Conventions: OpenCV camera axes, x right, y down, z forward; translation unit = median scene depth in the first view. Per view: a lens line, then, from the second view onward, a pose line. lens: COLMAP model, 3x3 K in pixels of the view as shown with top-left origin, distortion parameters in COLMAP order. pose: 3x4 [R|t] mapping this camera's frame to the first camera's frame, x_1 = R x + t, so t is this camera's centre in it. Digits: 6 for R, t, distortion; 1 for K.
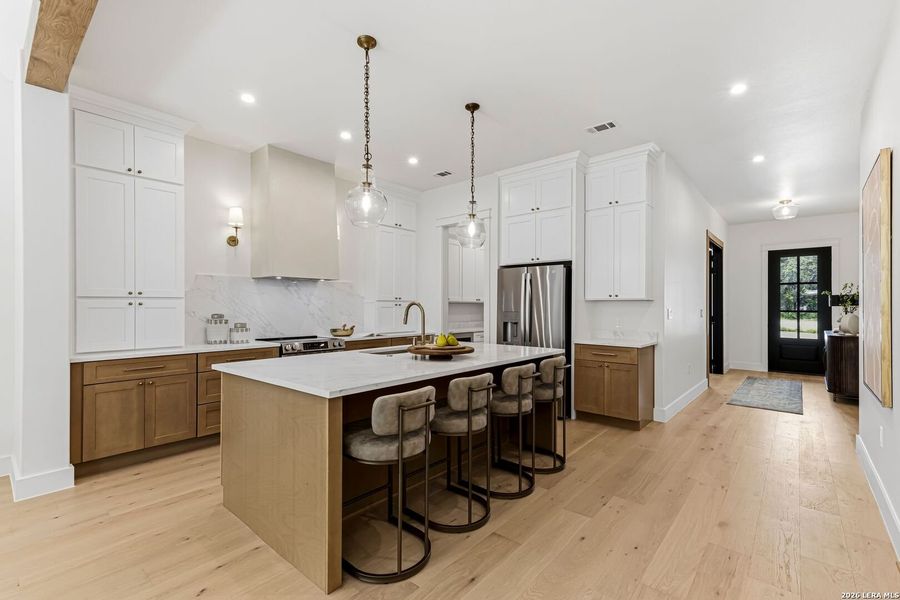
lens RADIAL K [[400.4, 0, 447.1], [0, 400.4, 305.5], [0, 0, 1]] dist [0.016741, -0.002837]
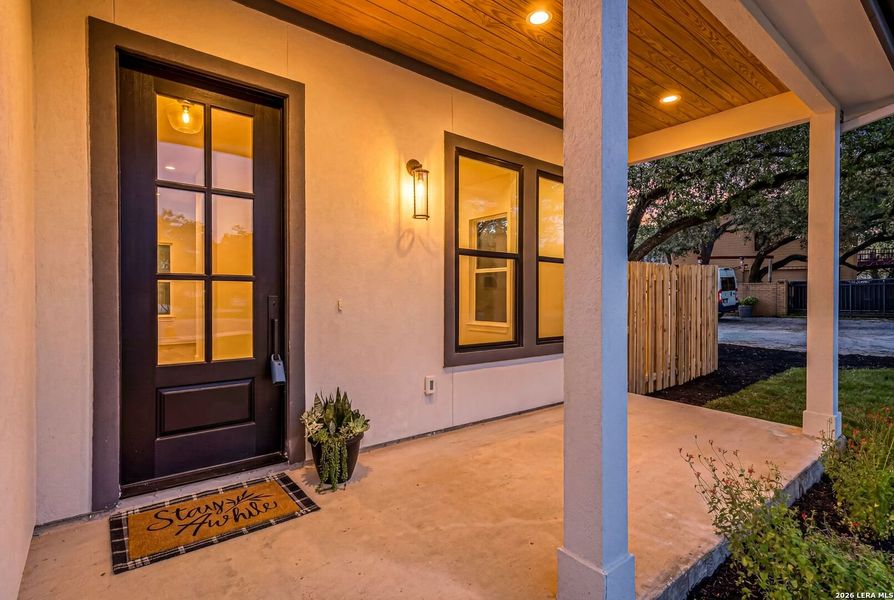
lens RADIAL K [[404.9, 0, 445.2], [0, 404.9, 299.3], [0, 0, 1]] dist [0.001466, 0.000130]
pose [[0.225099, -0.009963, 0.974285, 1.068092], [-0.002077, 0.999941, 0.010705, 0.050506], [-0.974334, -0.004433, 0.225065, 1.334502]]
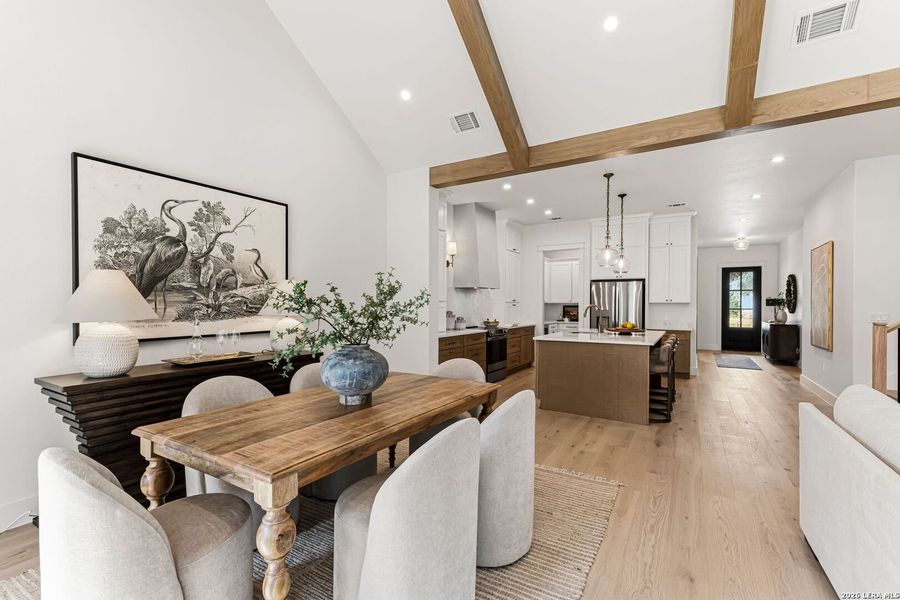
lens RADIAL K [[400.4, 0, 446.0], [0, 400.4, 304.3], [0, 0, 1]] dist [0.016741, -0.002837]
pose [[0.986201, 0.002829, 0.165530, -0.795501], [-0.003242, 0.999992, 0.002226, -0.008488], [-0.165523, -0.002732, 0.986202, -0.502130]]
